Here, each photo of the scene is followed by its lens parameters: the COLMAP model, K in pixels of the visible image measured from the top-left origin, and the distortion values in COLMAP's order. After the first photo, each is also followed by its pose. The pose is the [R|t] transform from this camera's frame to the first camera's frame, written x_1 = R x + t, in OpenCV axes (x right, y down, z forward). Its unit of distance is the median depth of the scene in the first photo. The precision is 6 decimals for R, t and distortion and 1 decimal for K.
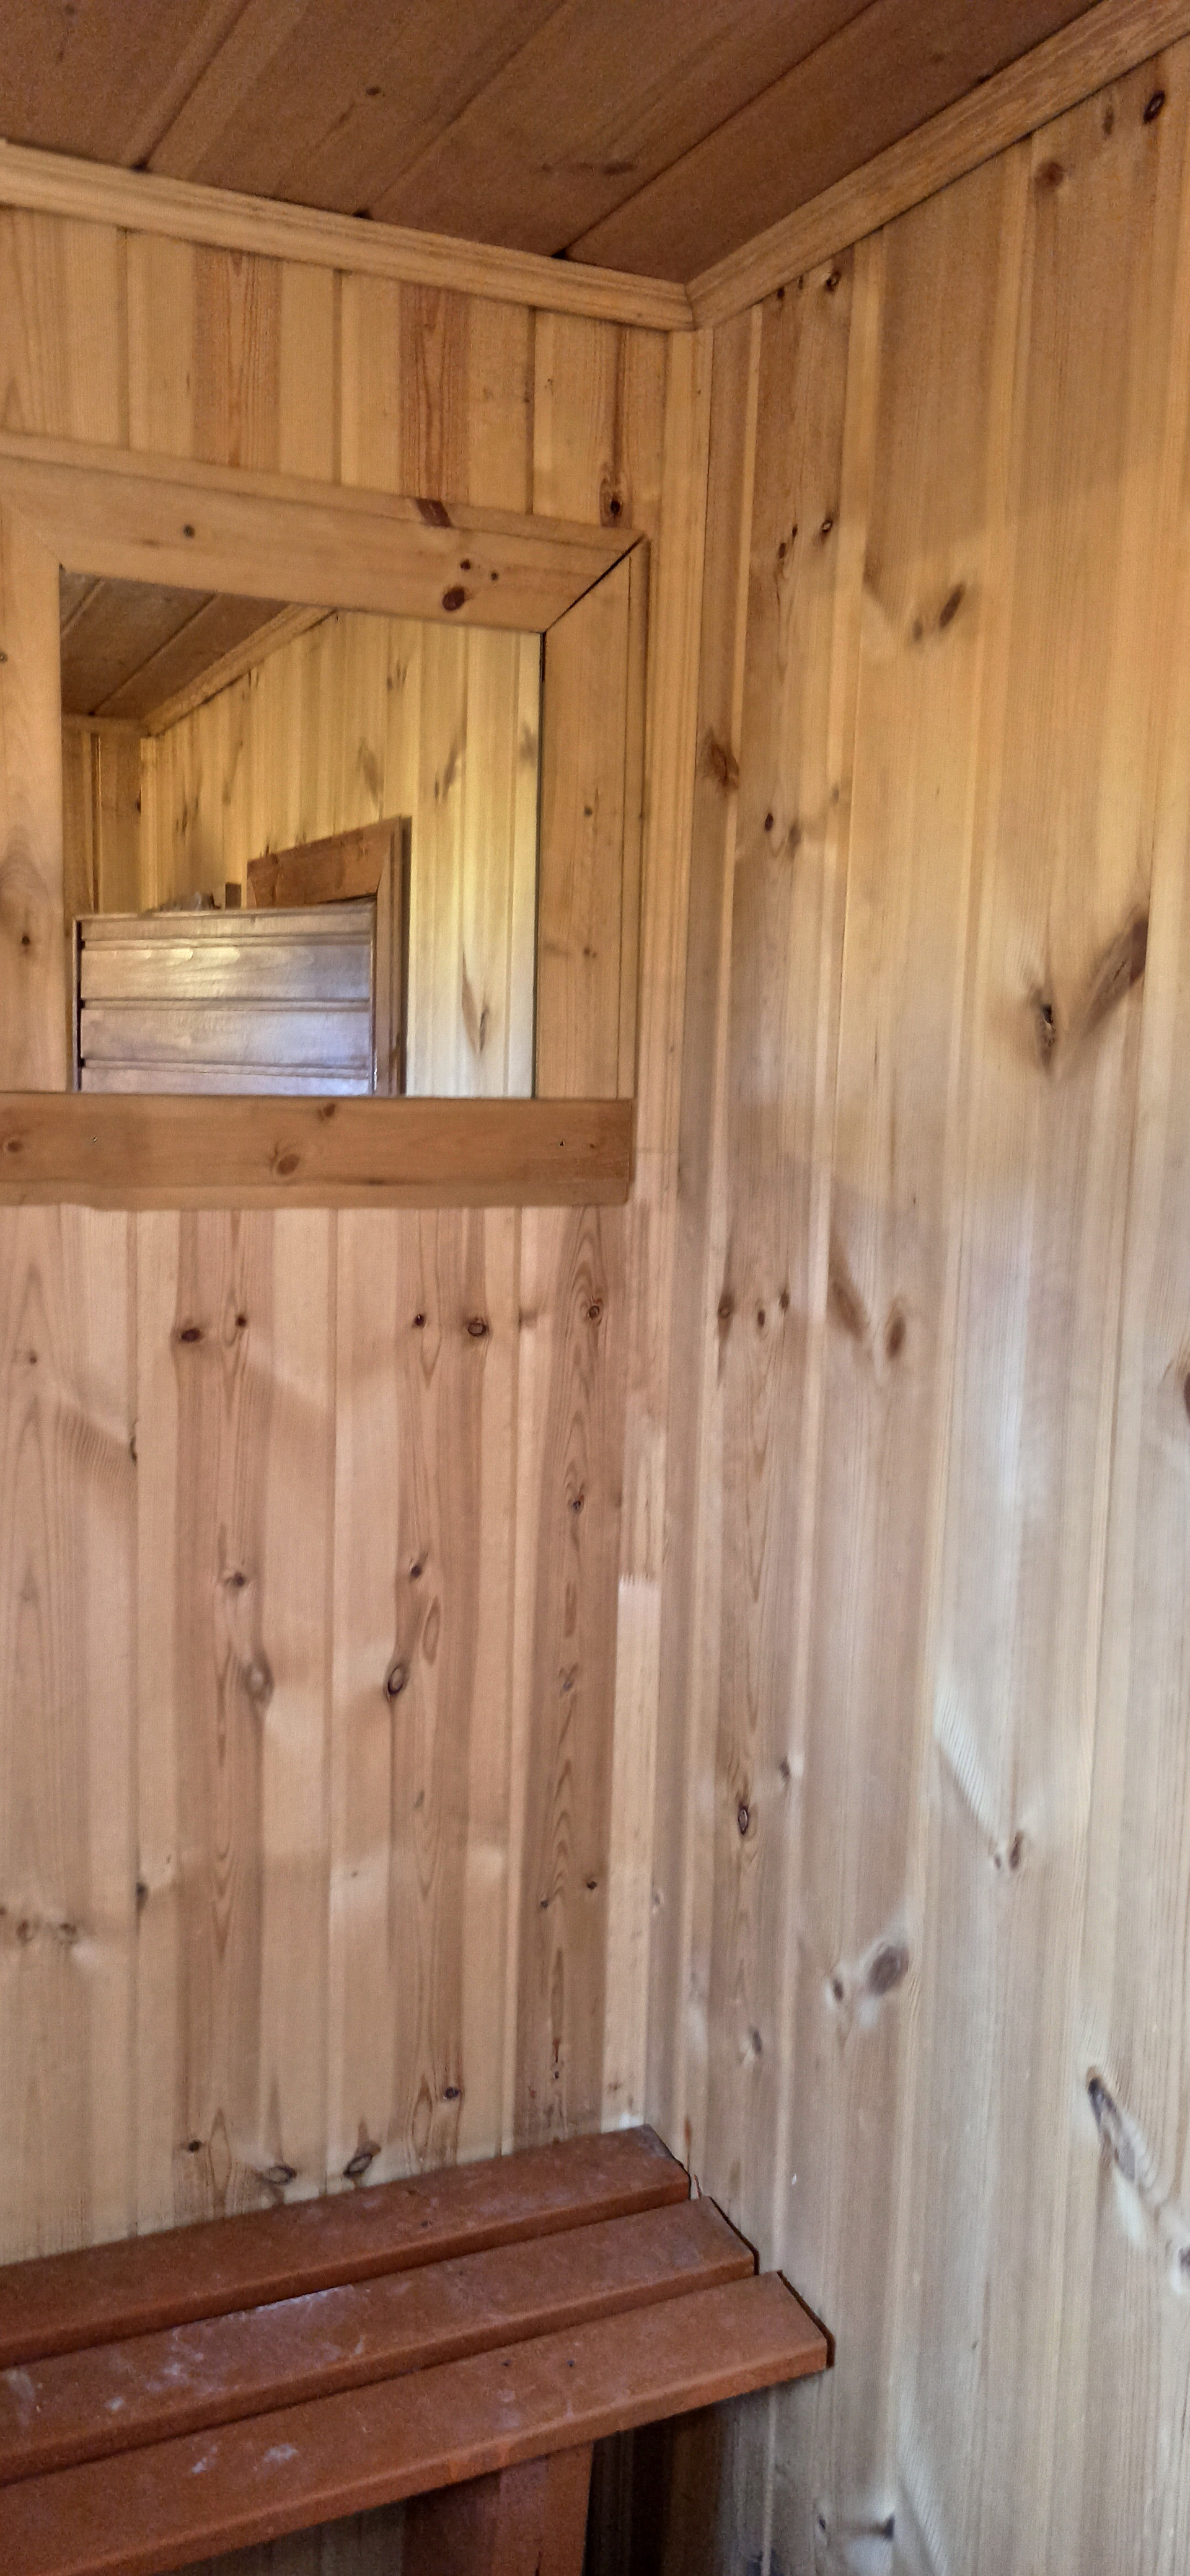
lens RADIAL K [[1930.7, 0, 594.1], [0, 1930.7, 1296.9], [0, 0, 1]] dist [0.057816, -0.059060]
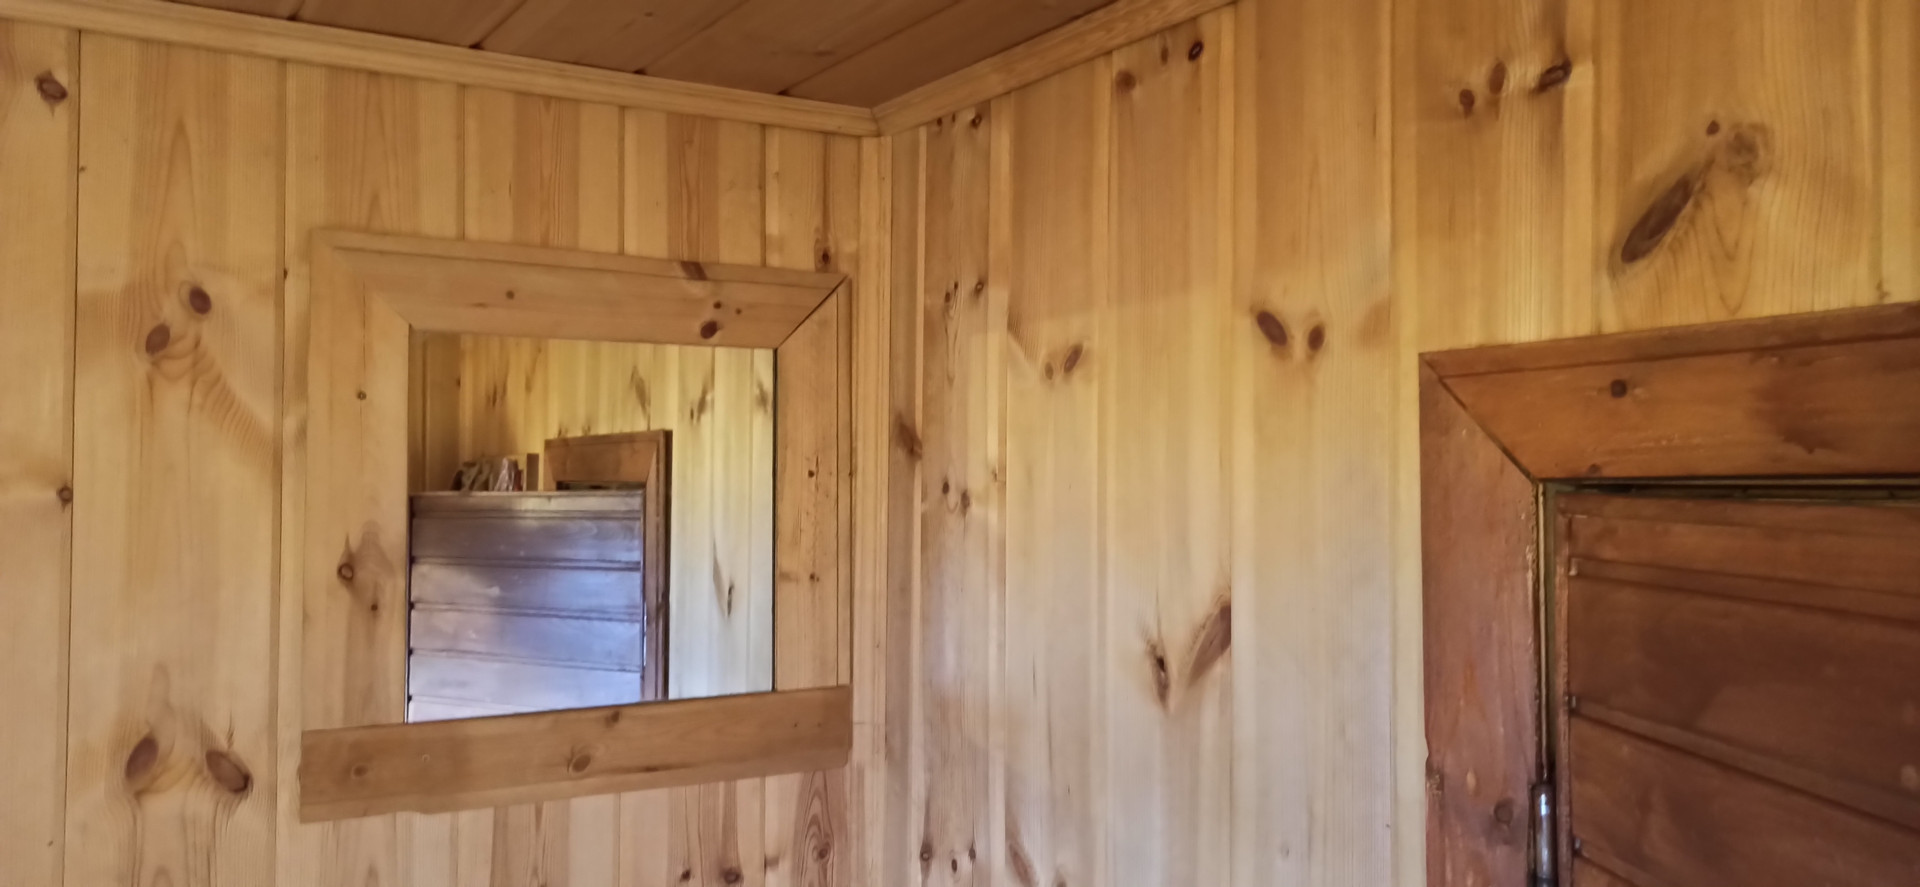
lens RADIAL K [[1439.1, 0, 956.5], [0, 1439.1, 447.1], [0, 0, 1]] dist [0.057816, -0.059060]
pose [[0.993932, -0.022056, 0.107761, -0.011004], [0.038366, 0.987680, -0.151713, -0.124959], [-0.103087, 0.154927, 0.982533, 0.002458]]
